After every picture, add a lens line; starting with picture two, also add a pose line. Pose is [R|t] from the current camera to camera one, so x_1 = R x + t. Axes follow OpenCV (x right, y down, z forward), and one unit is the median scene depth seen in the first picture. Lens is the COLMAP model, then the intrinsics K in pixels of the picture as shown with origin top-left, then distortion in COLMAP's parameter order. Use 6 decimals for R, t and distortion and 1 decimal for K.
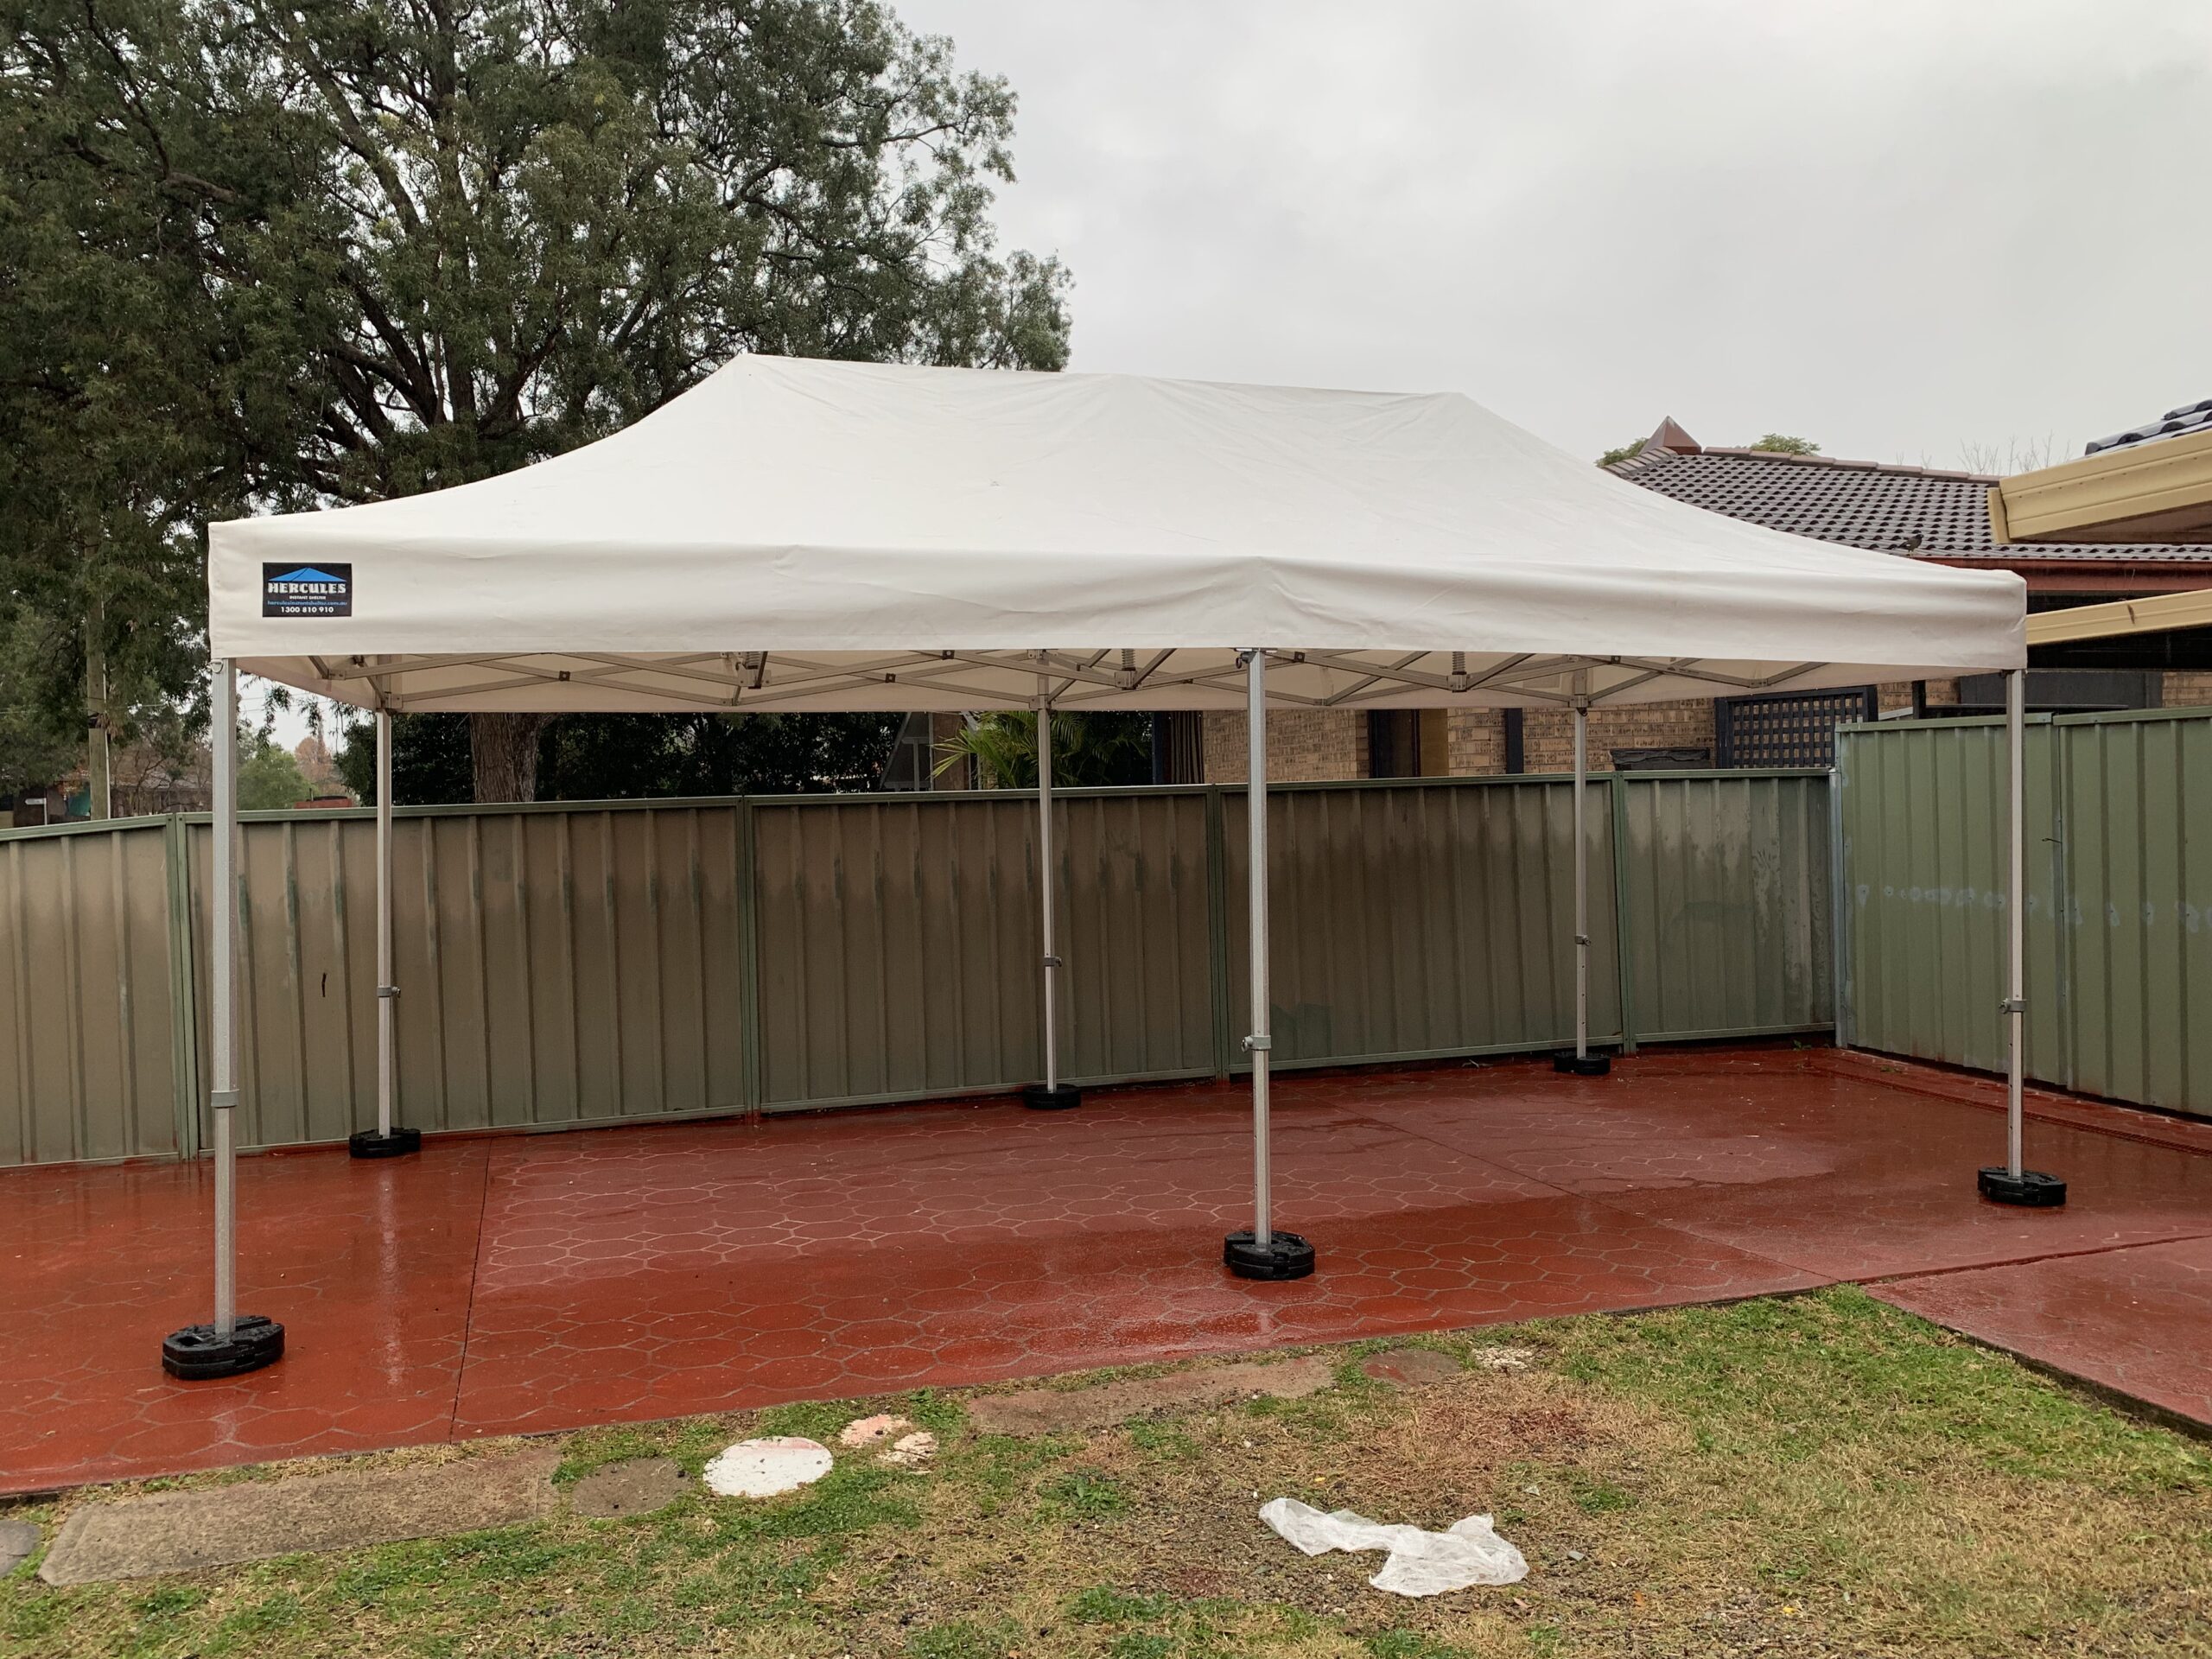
lens RADIAL K [[1653.5, 0, 1112.9], [0, 1653.5, 839.3], [0, 0, 1]] dist [0.009612, -0.009716]
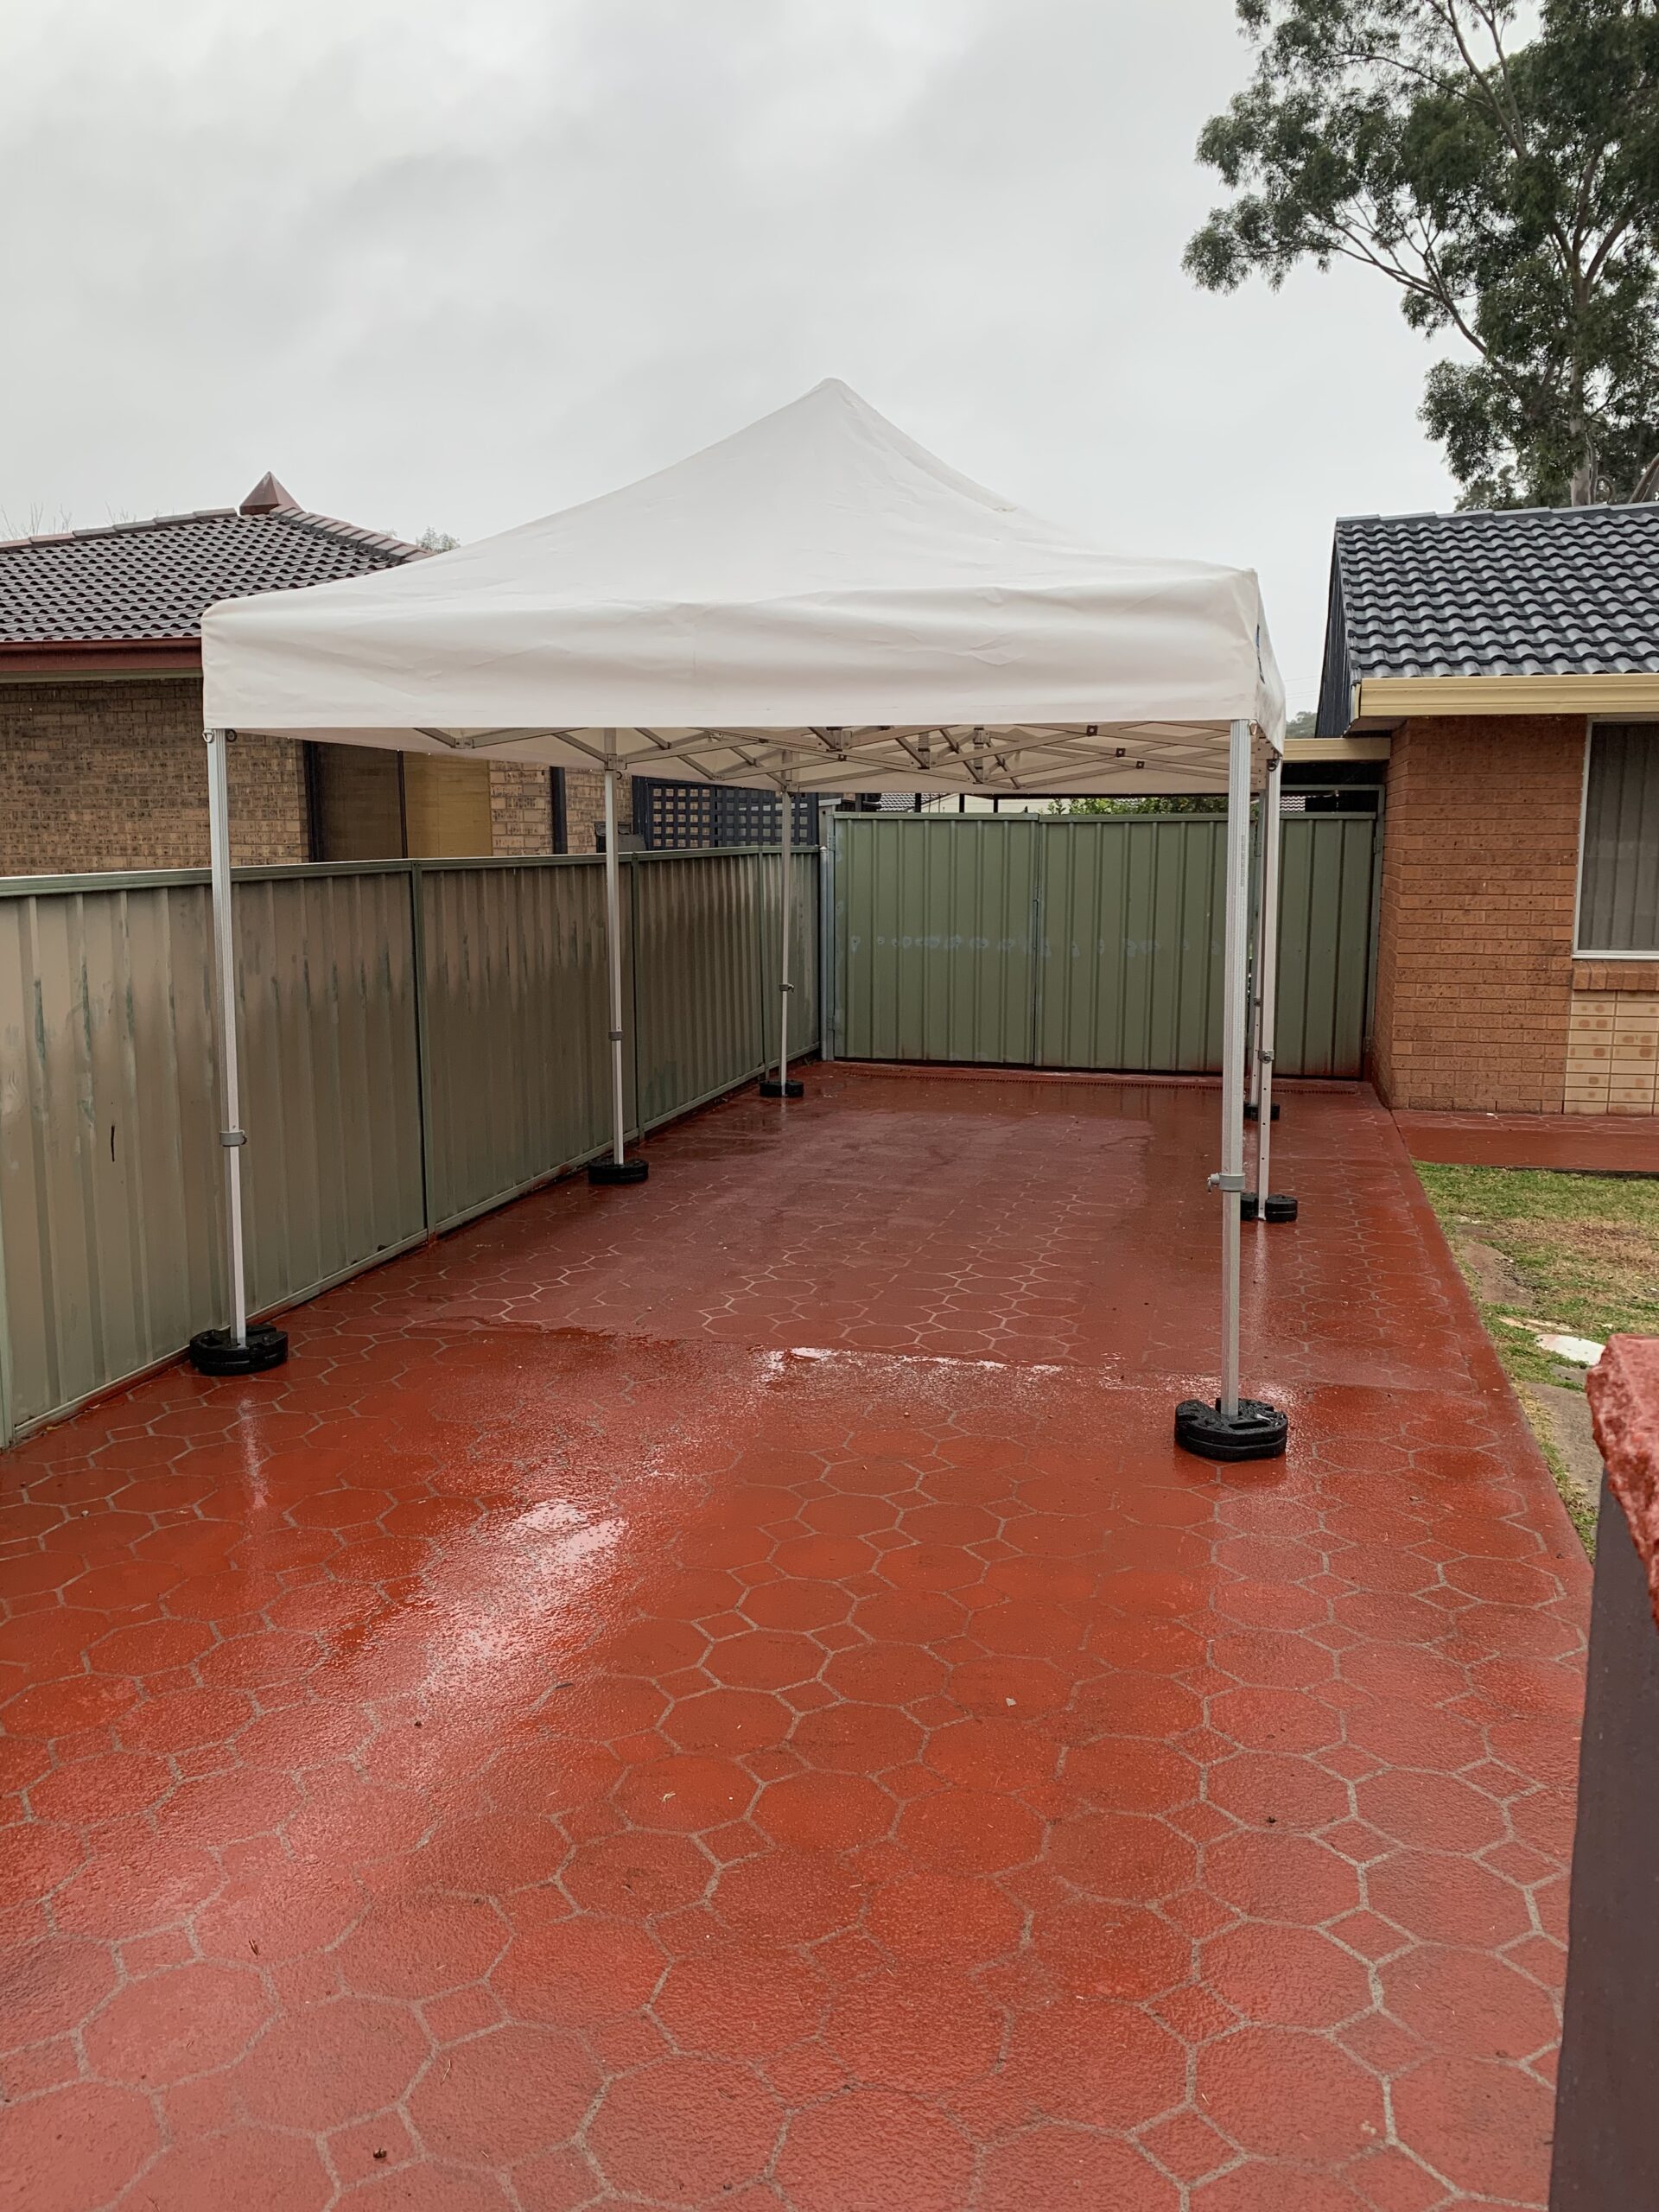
lens RADIAL K [[1653.5, 0, 834.5], [0, 1653.5, 1092.6], [0, 0, 1]] dist [0.009612, -0.009716]
pose [[0.502279, -0.104174, 0.858408, -0.722398], [0.006429, 0.993139, 0.116763, -0.002456], [-0.864682, -0.053129, 0.499503, 0.356993]]
